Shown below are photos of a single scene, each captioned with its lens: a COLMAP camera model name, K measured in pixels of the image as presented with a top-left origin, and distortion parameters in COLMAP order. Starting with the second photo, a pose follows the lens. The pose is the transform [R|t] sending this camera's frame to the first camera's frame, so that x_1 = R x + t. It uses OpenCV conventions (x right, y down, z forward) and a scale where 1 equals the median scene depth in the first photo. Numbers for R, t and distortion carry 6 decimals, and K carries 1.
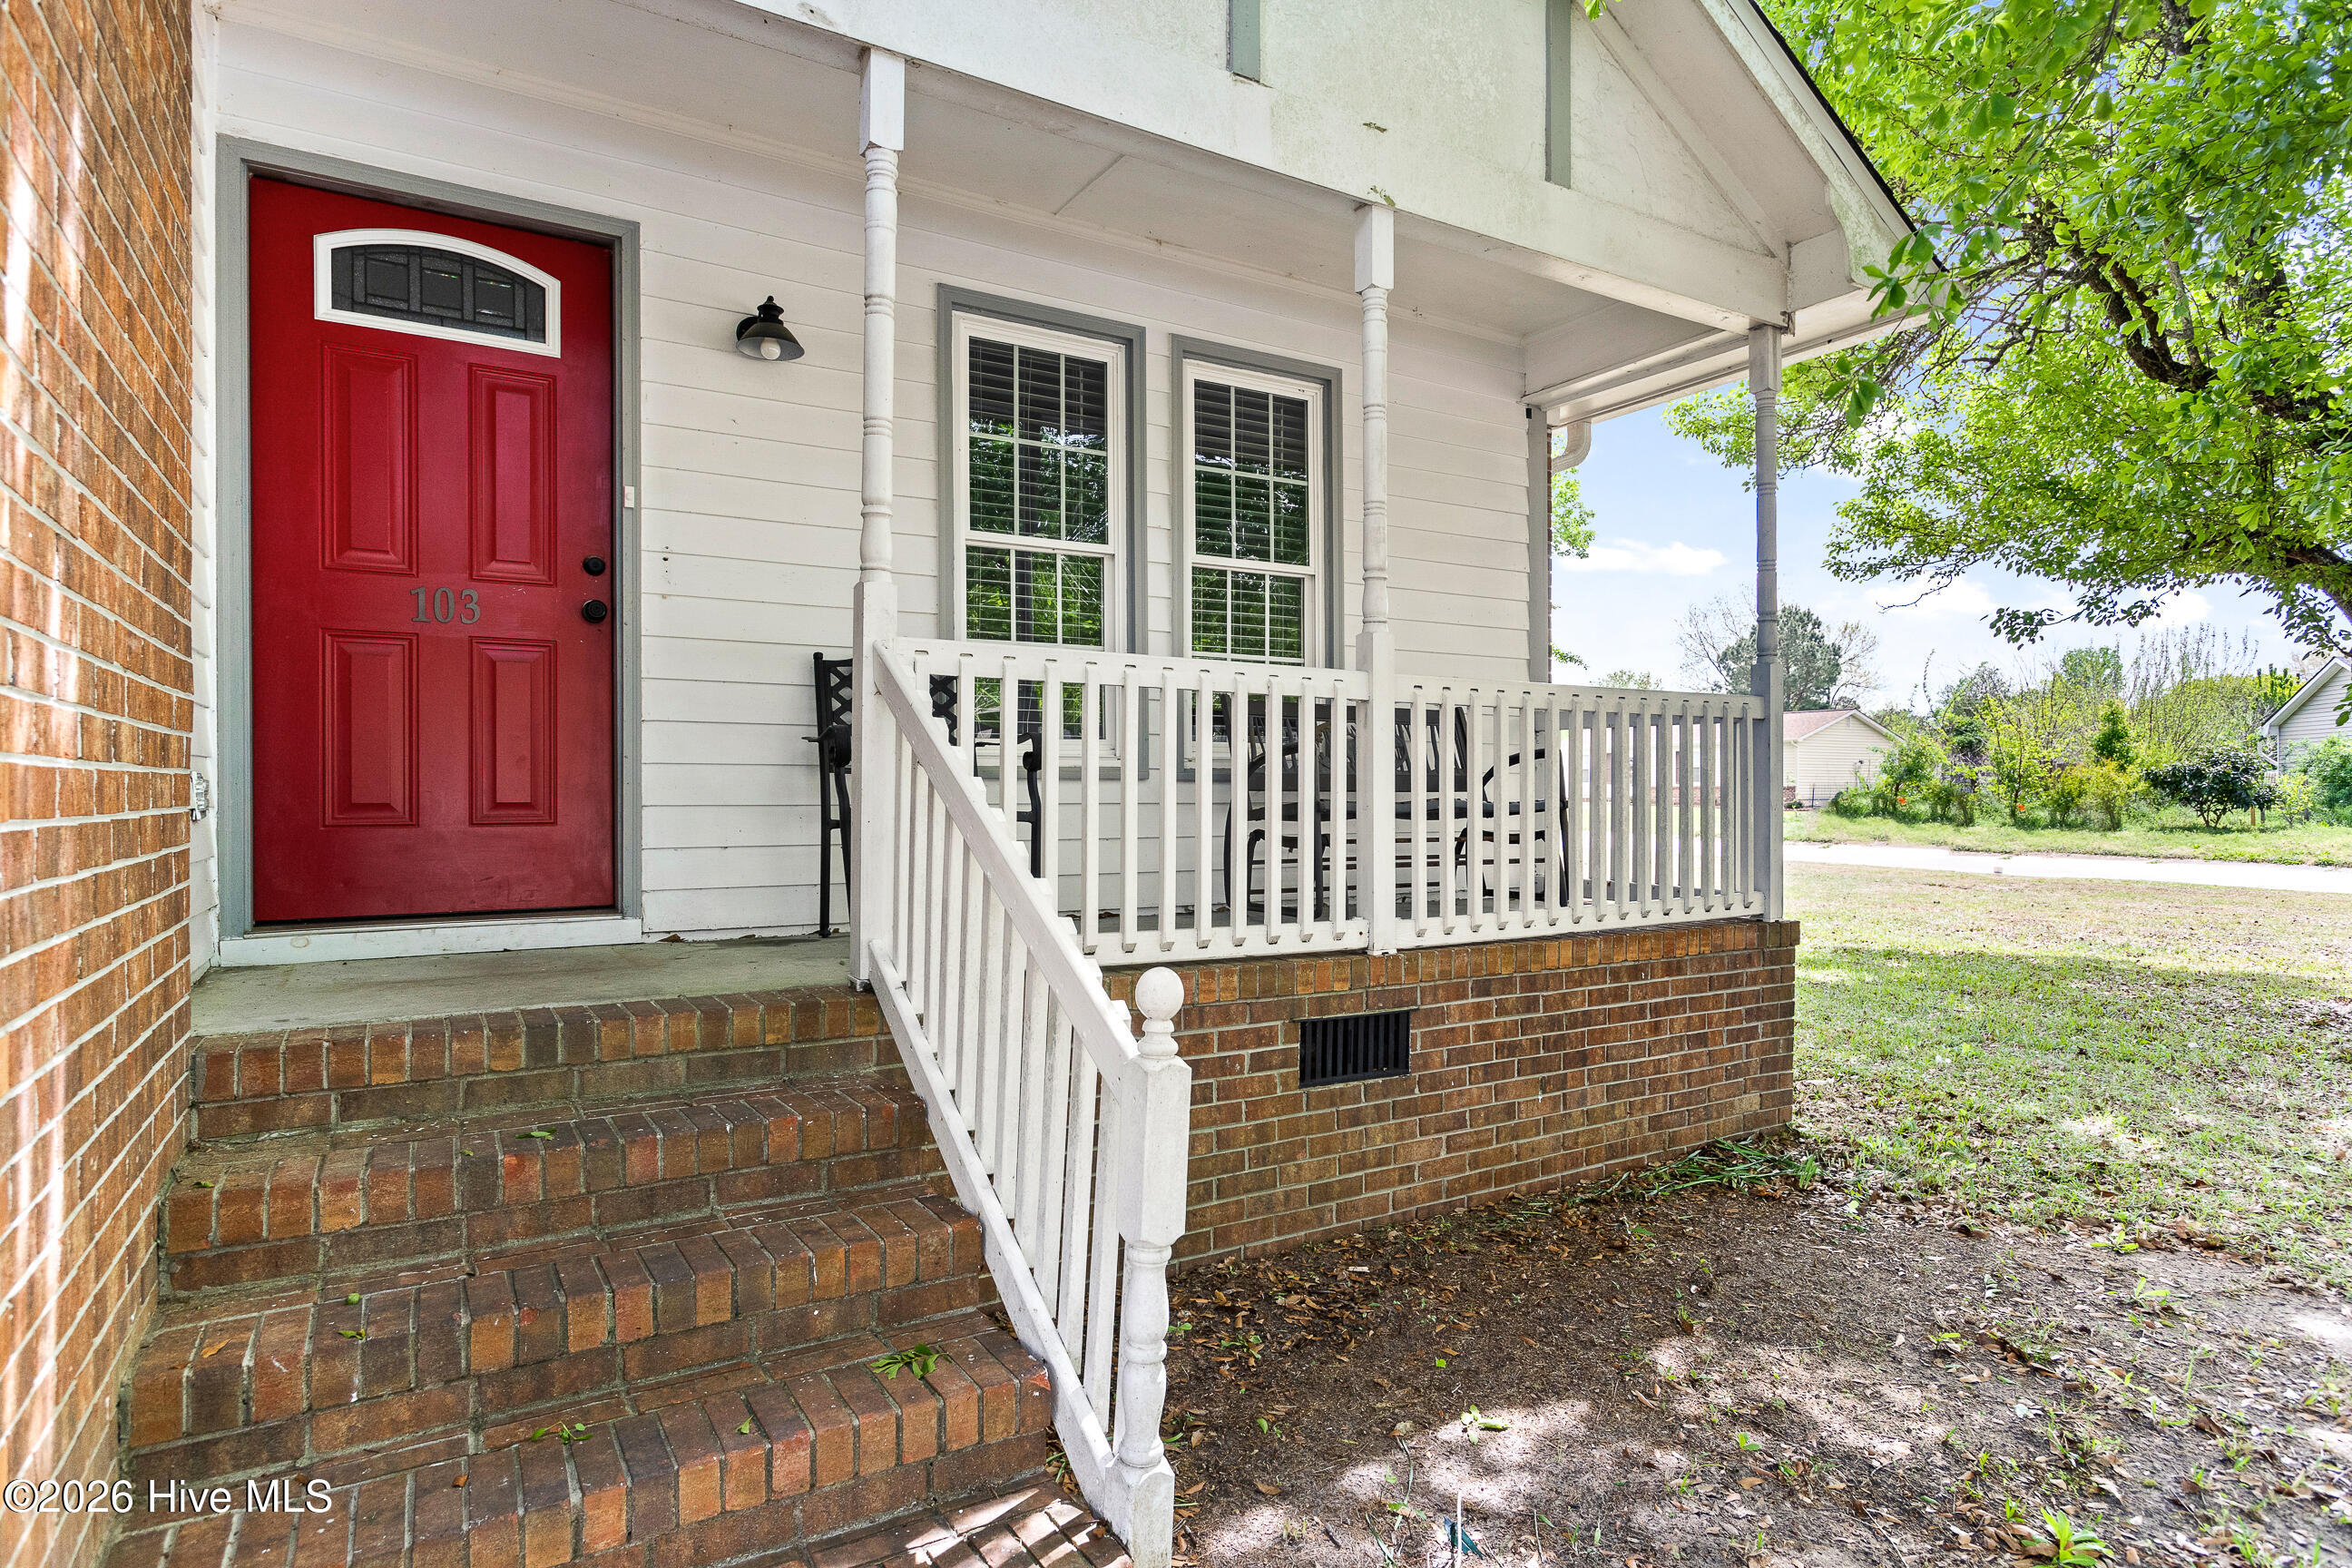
lens RADIAL K [[1276.6, 0, 1179.9], [0, 1276.6, 779.9], [0, 0, 1]] dist [-0.002140, -0.000073]
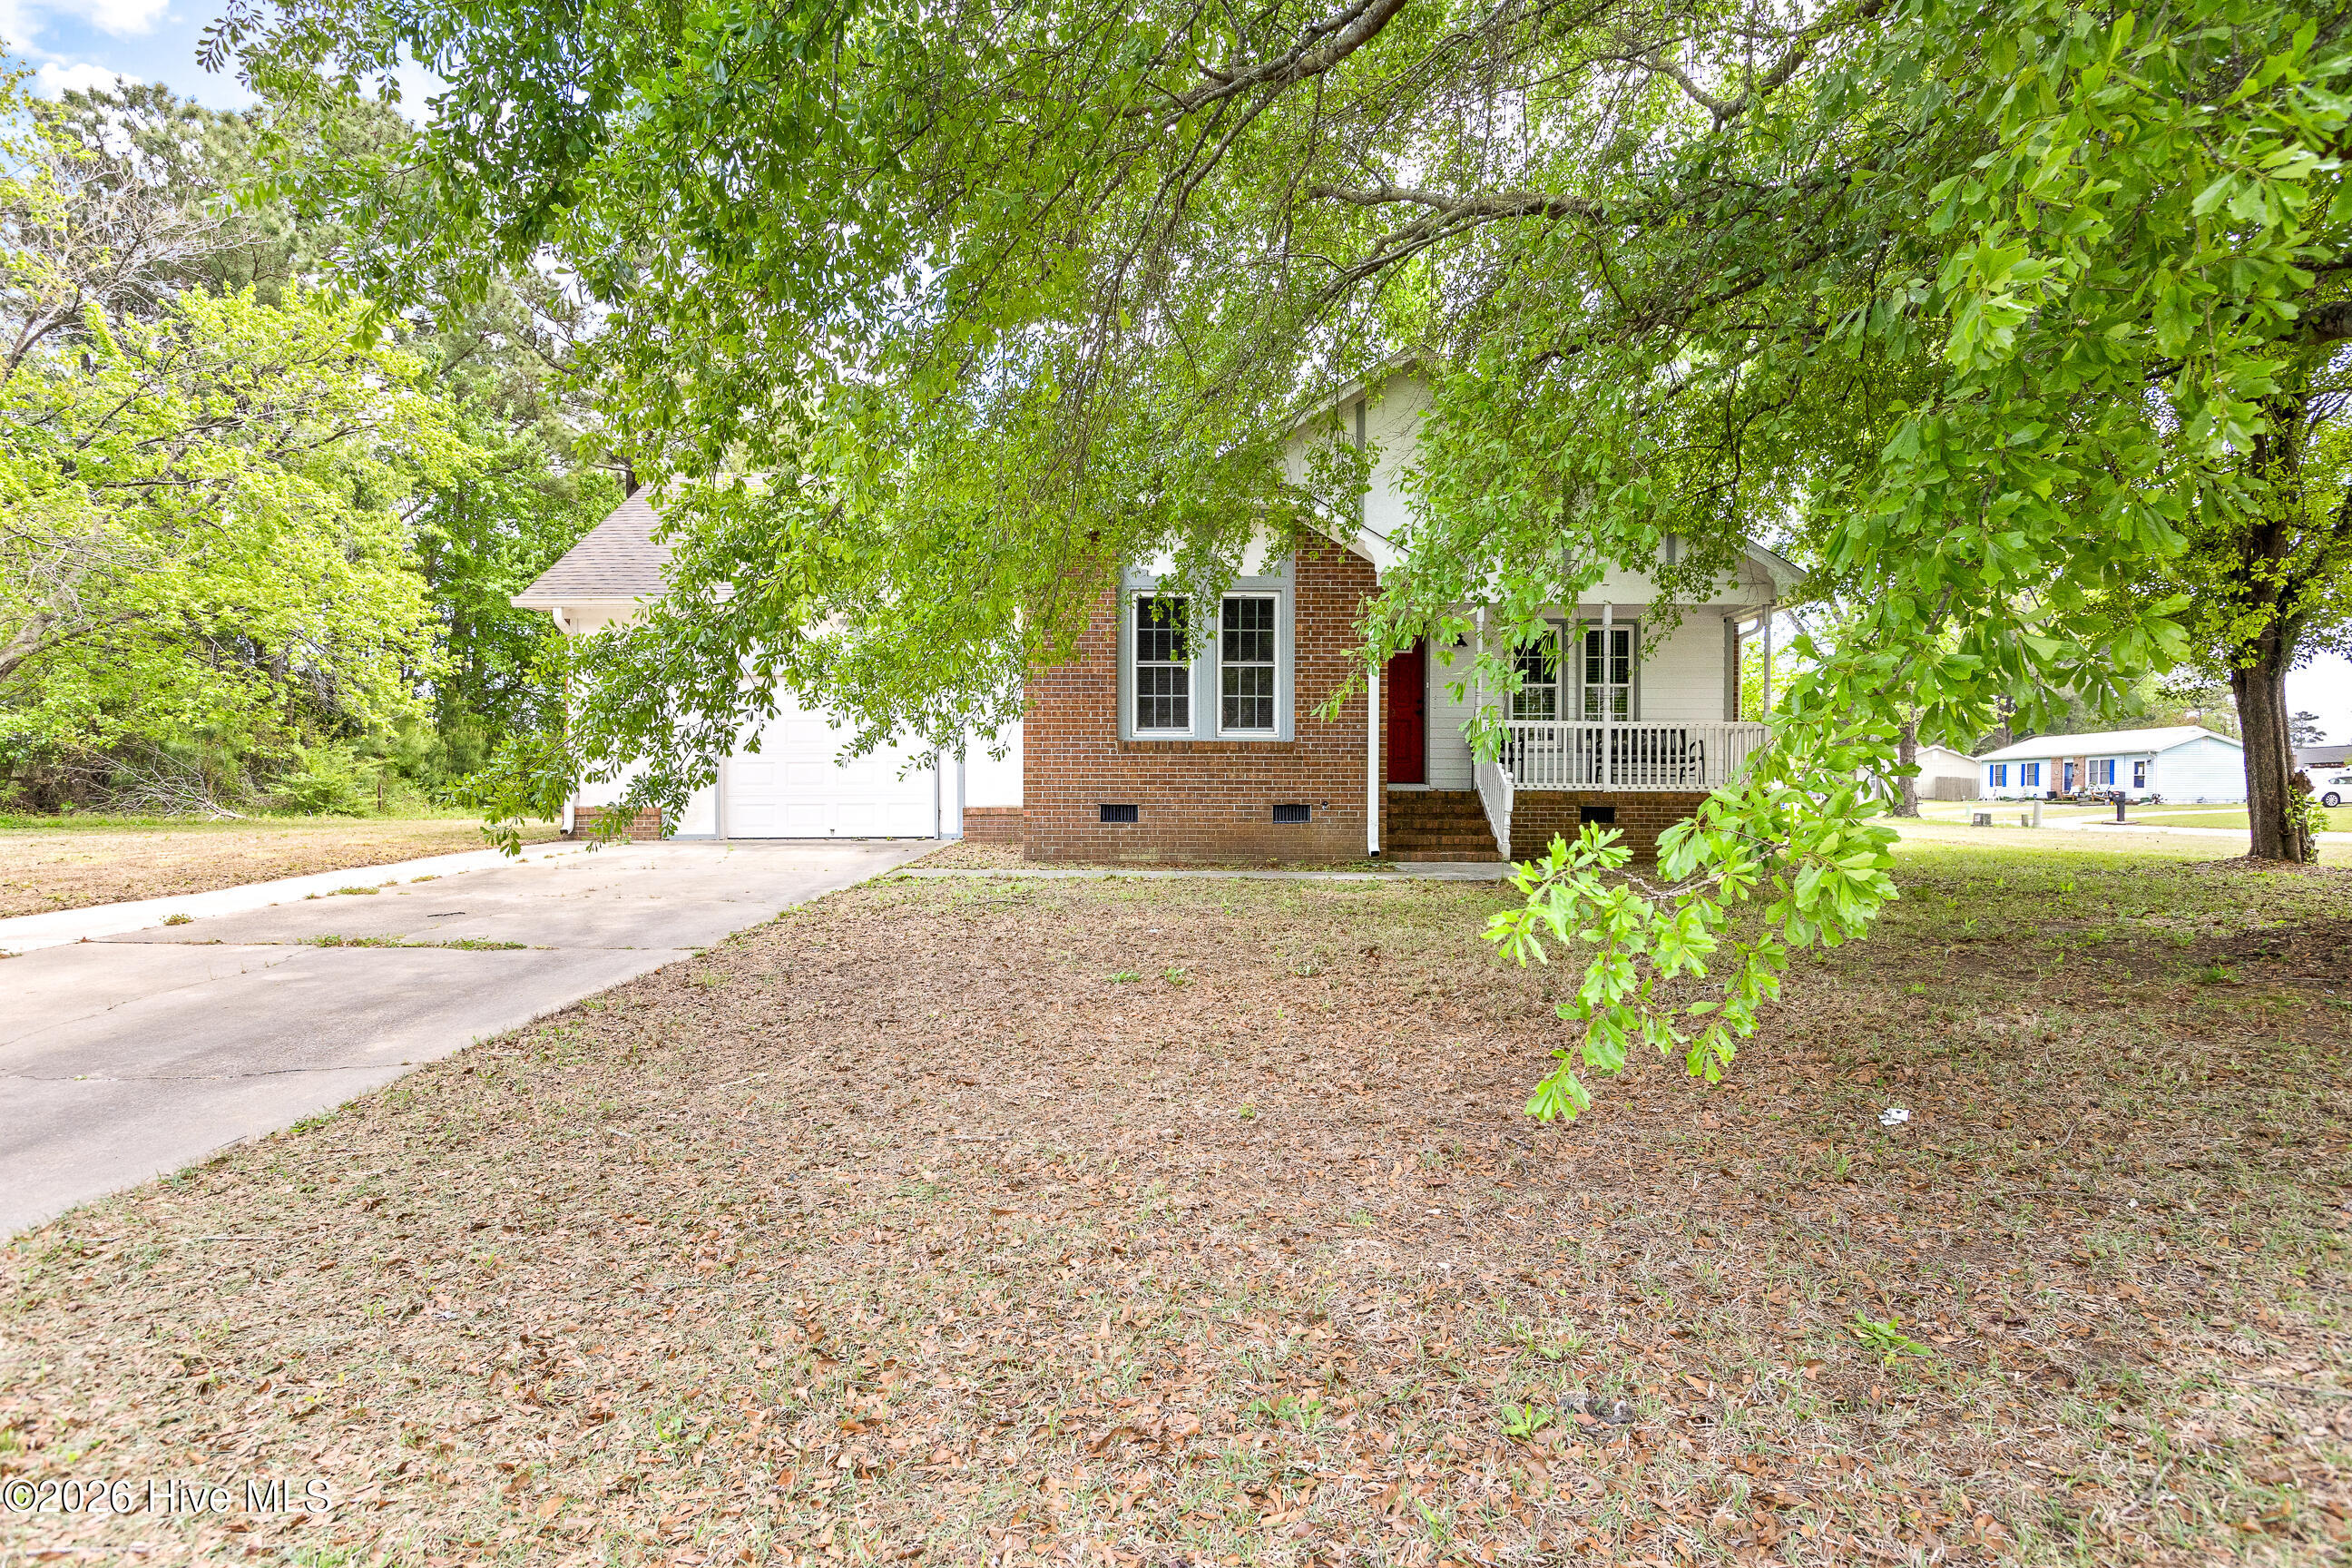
lens RADIAL K [[1425.7, 0, 1178.1], [0, 1425.7, 786.4], [0, 0, 1]] dist [-0.001371, -0.000028]
pose [[0.854261, -0.006424, -0.519805, 1.077666], [0.005271, 0.999979, -0.003695, 0.102618], [0.519818, 0.000416, 0.854277, -2.842764]]
